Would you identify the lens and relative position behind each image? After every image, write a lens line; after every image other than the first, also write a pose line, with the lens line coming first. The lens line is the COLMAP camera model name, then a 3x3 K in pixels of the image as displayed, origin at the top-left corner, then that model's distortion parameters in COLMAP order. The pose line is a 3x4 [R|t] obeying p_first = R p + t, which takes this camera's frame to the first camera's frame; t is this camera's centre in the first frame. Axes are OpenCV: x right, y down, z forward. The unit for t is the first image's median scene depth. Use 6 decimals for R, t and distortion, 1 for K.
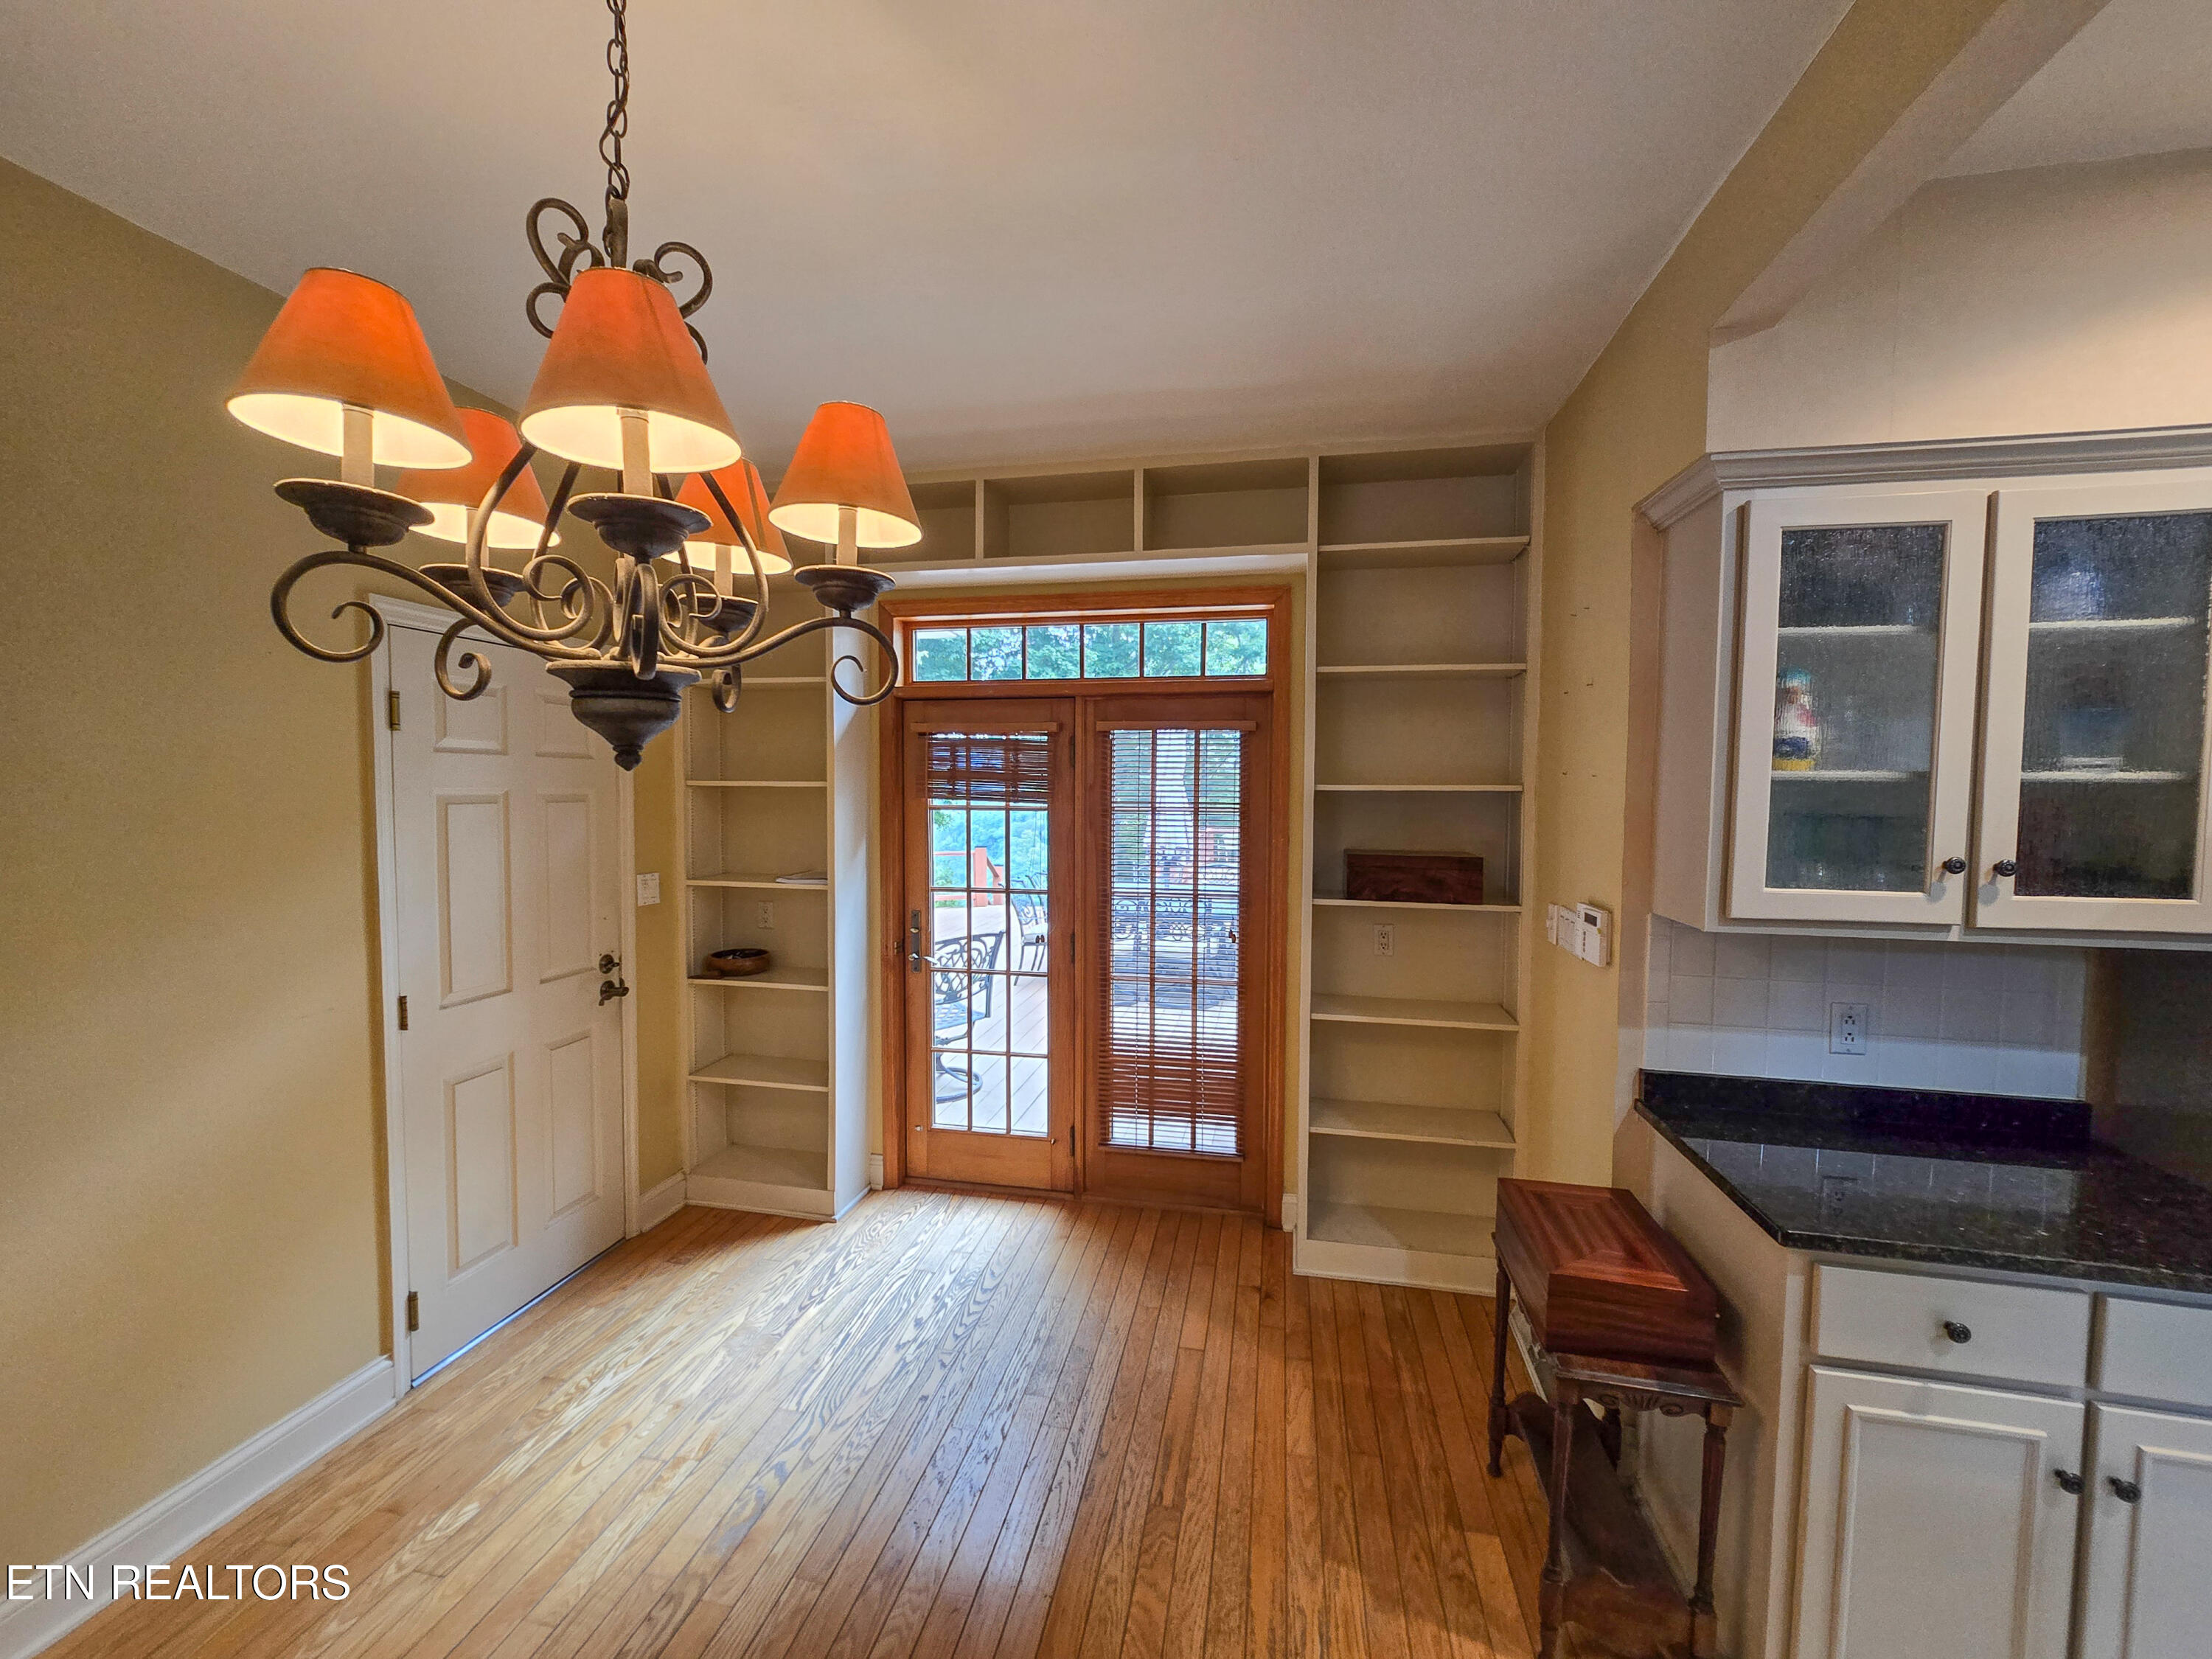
lens RADIAL K [[900.3, 0, 1103.1], [0, 900.3, 828.6], [0, 0, 1]] dist [-0.005196, 0.000246]
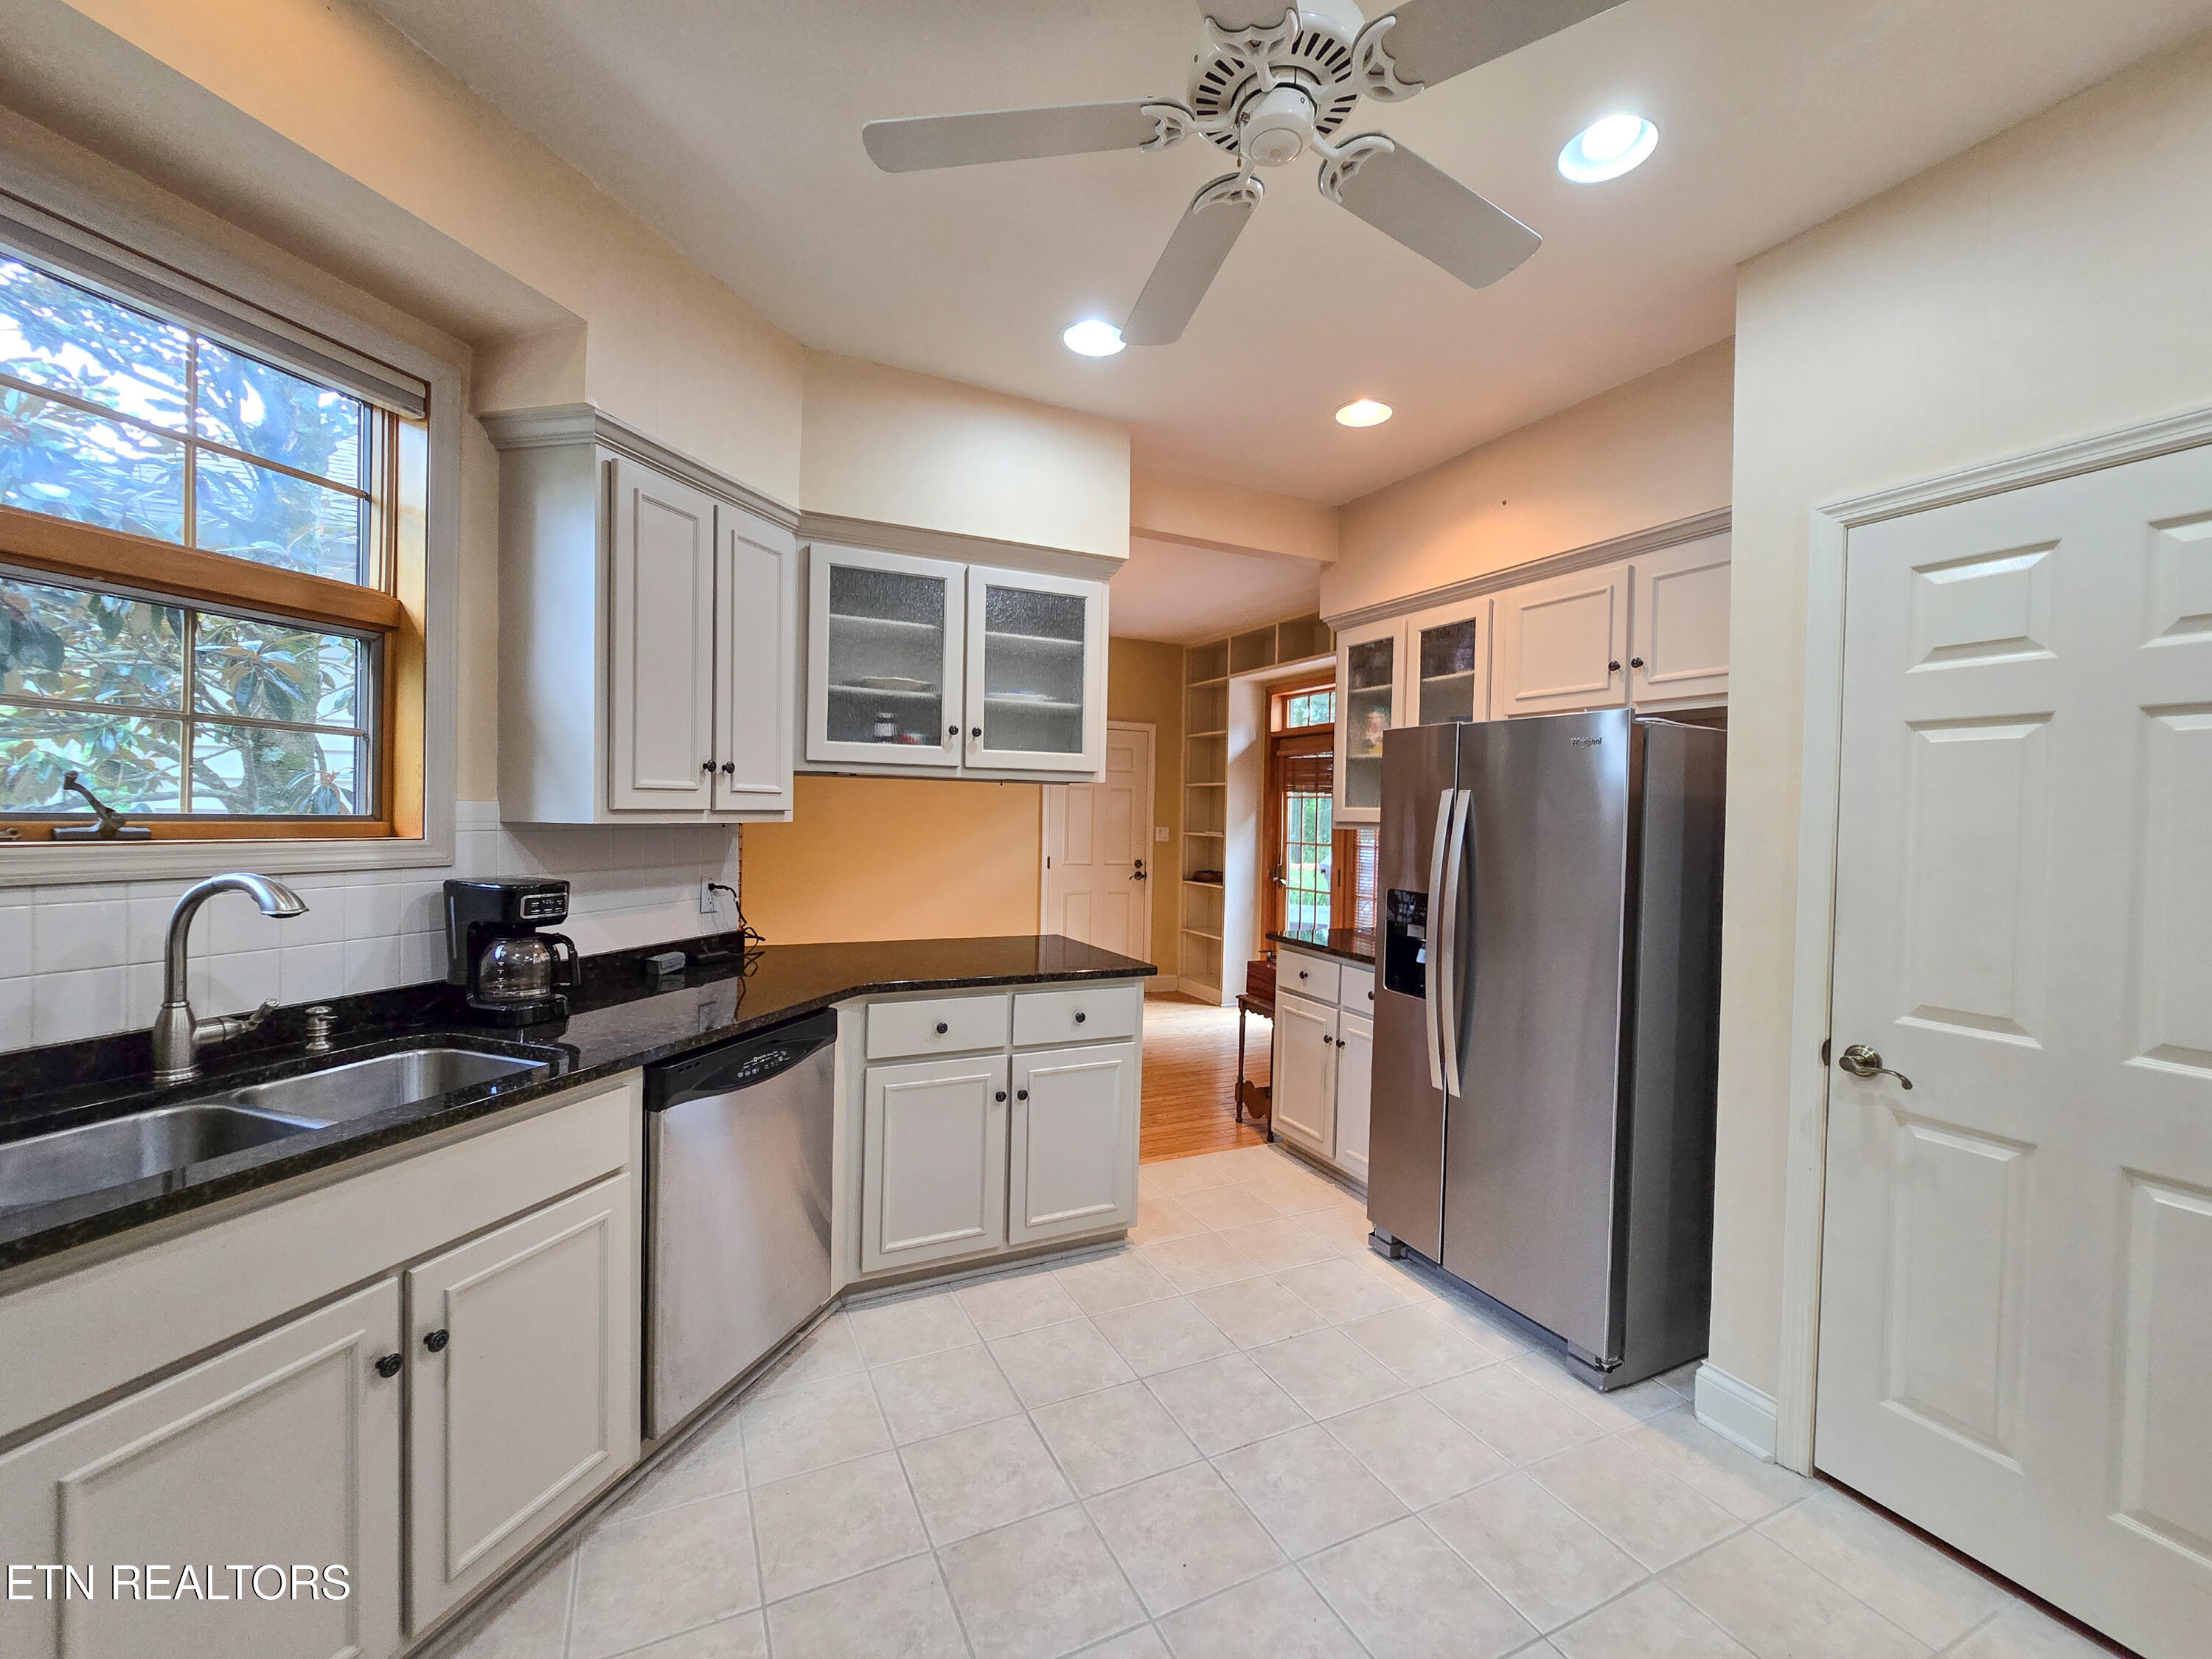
lens RADIAL K [[909.5, 0, 1106.0], [0, 909.5, 829.5], [0, 0, 1]] dist [-0.003296, 0.000182]
pose [[0.606422, 0.018906, -0.794919, 1.132749], [-0.053053, 0.998452, -0.016727, 0.099064], [0.793371, 0.052316, 0.606486, -0.430007]]
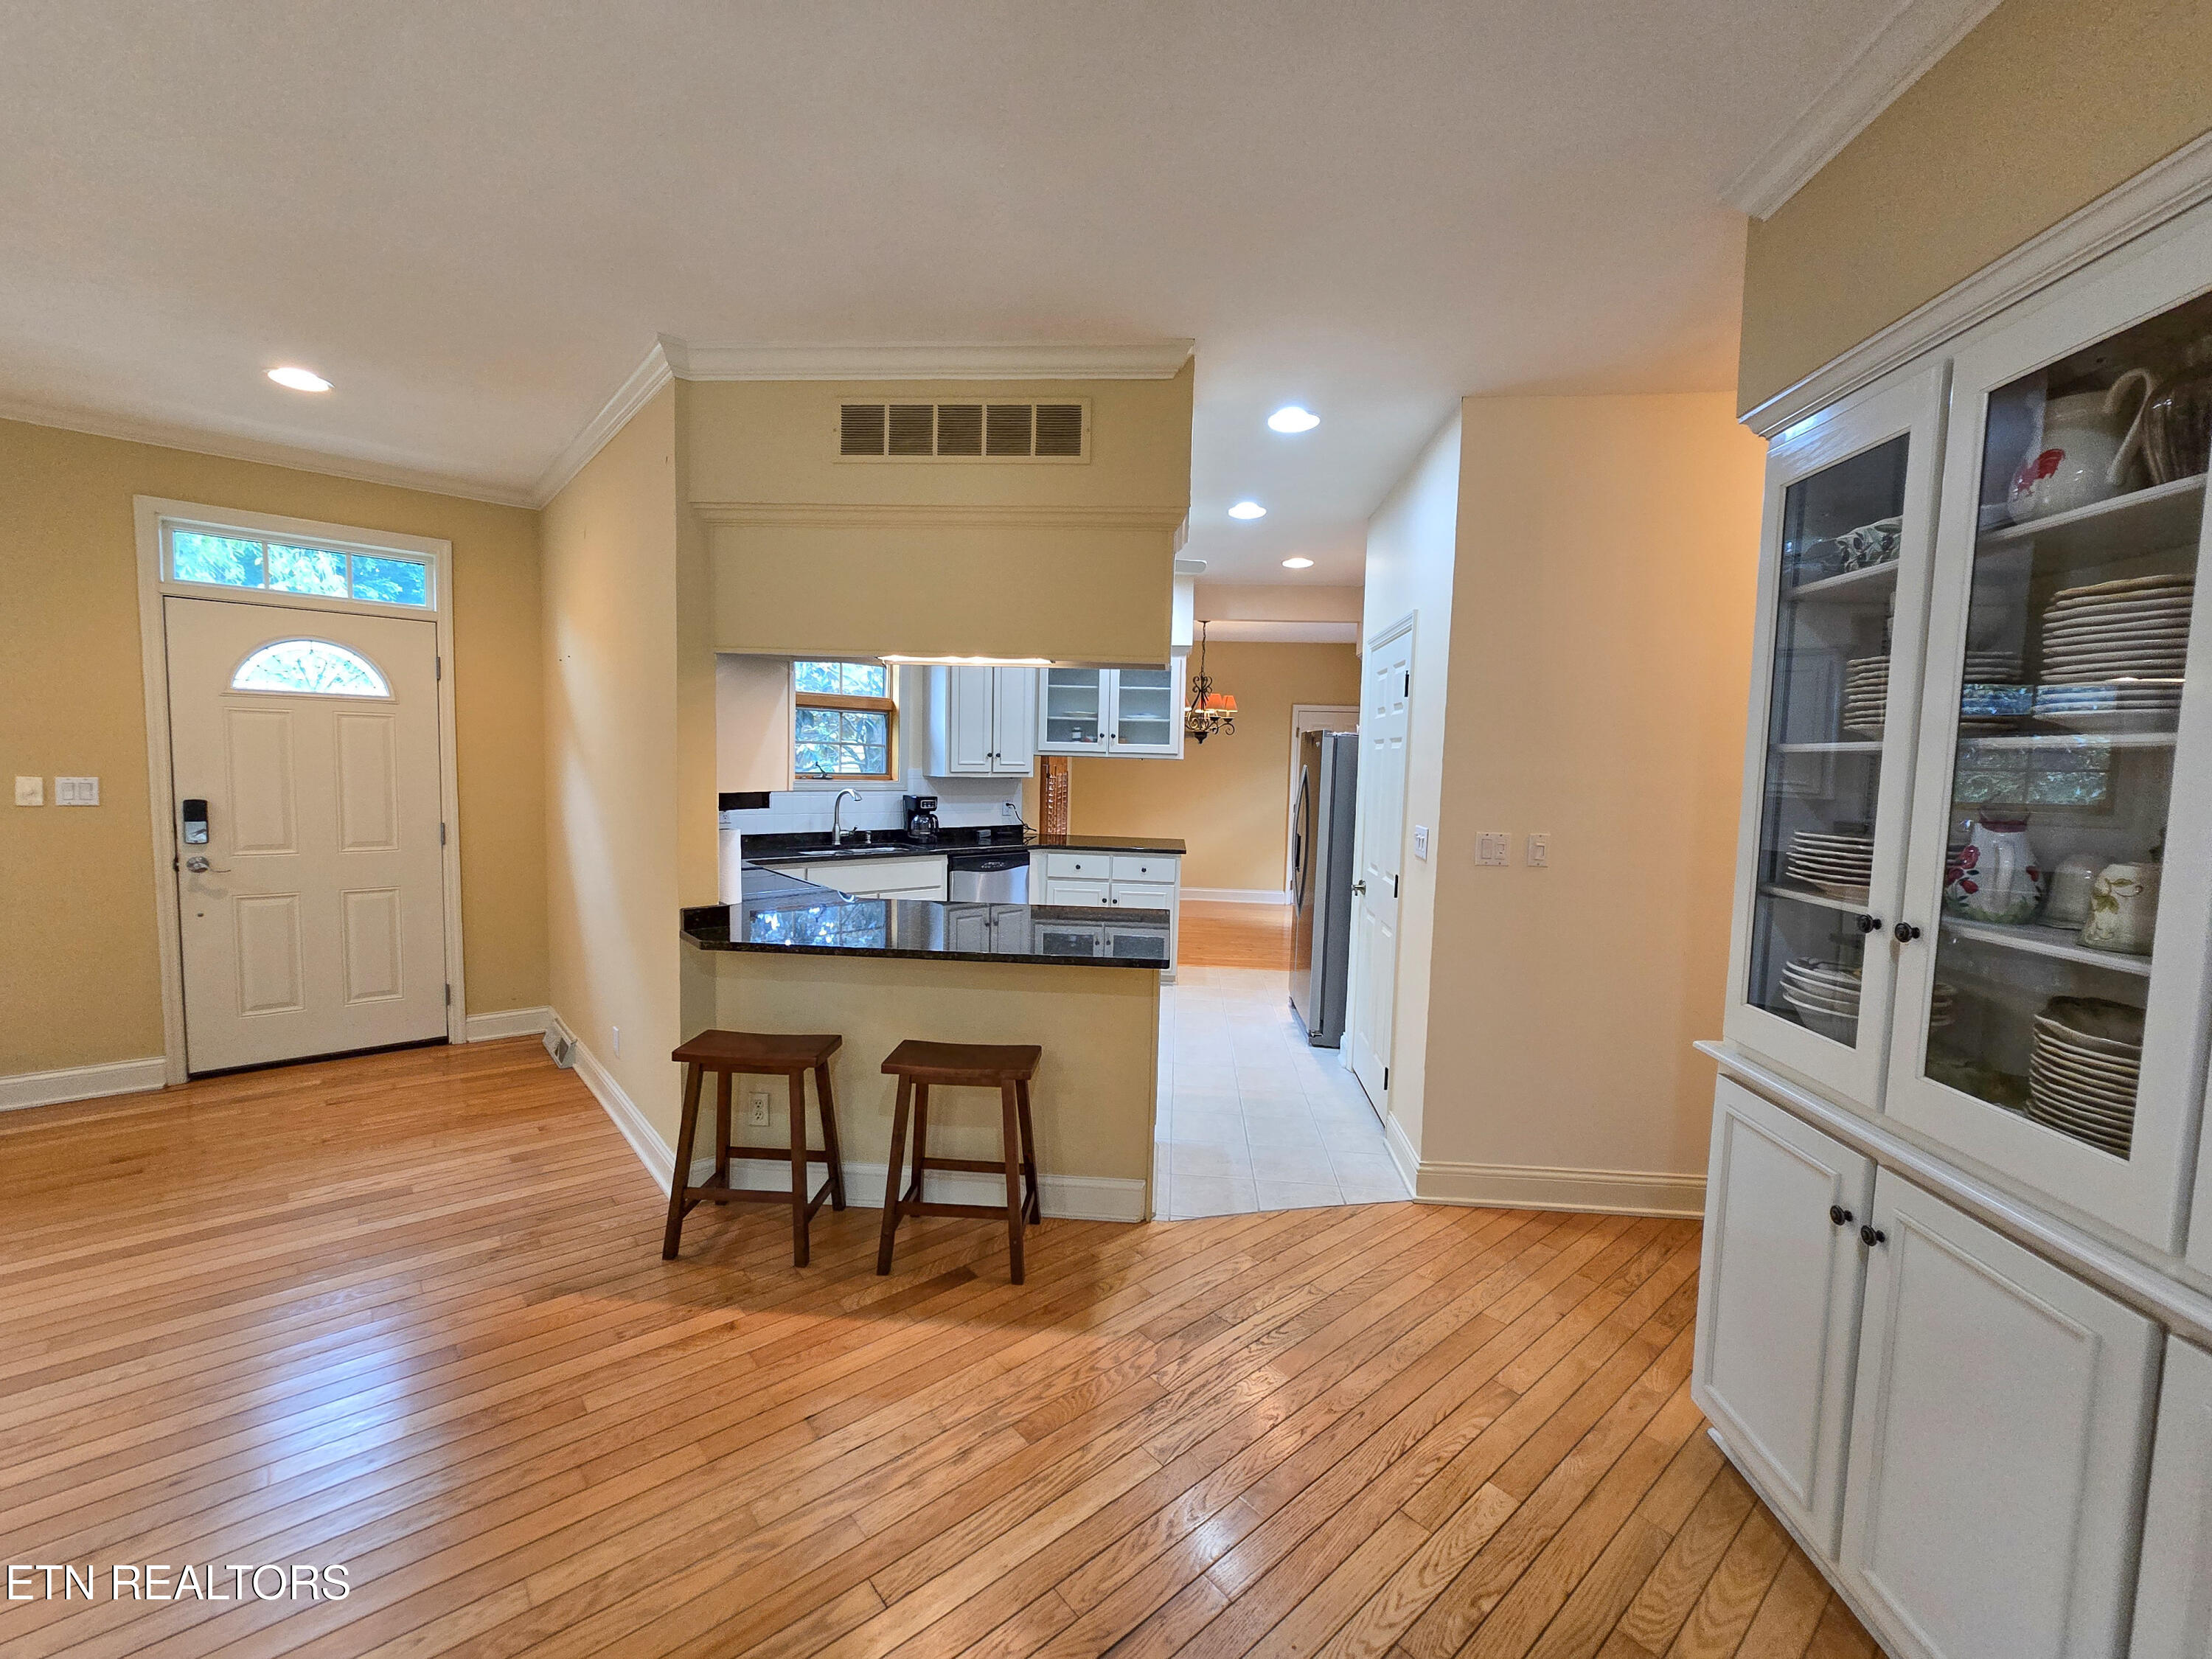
lens RADIAL K [[900.3, 0, 1103.1], [0, 900.3, 828.6], [0, 0, 1]] dist [-0.005196, 0.000246]
pose [[0.109477, 0.068908, -0.991598, 2.208448], [-0.070897, 0.995595, 0.061359, 0.074472], [0.991458, 0.063584, 0.113880, -0.217206]]
